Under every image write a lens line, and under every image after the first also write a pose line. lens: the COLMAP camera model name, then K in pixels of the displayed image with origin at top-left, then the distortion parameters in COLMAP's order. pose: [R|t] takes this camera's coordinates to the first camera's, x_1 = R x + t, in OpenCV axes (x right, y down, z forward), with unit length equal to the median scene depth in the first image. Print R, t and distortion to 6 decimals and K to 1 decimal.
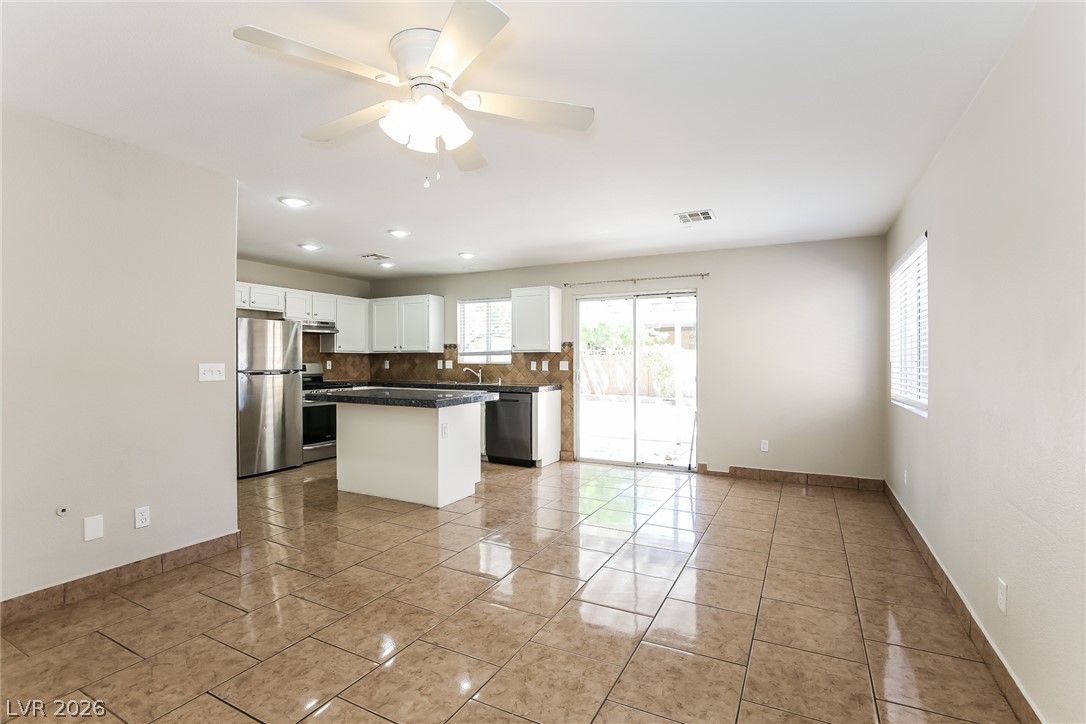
lens RADIAL K [[499.1, 0, 548.6], [0, 499.1, 357.0], [0, 0, 1]] dist [-0.013905, 0.000310]
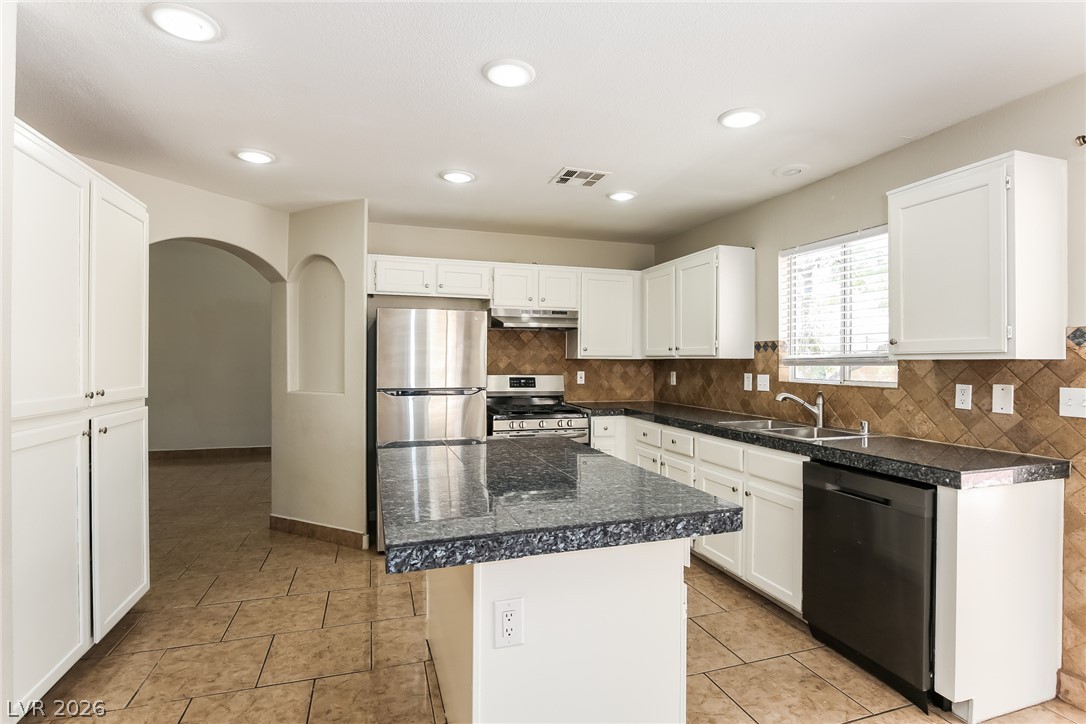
lens RADIAL K [[542.4, 0, 543.0], [0, 542.4, 362.0], [0, 0, 1]] dist [-0.022139, 0.000753]
pose [[0.710671, 0.004692, -0.703509, 0.024963], [-0.001219, 0.999984, 0.005438, -0.008977], [0.703524, -0.003007, 0.710665, 0.507035]]
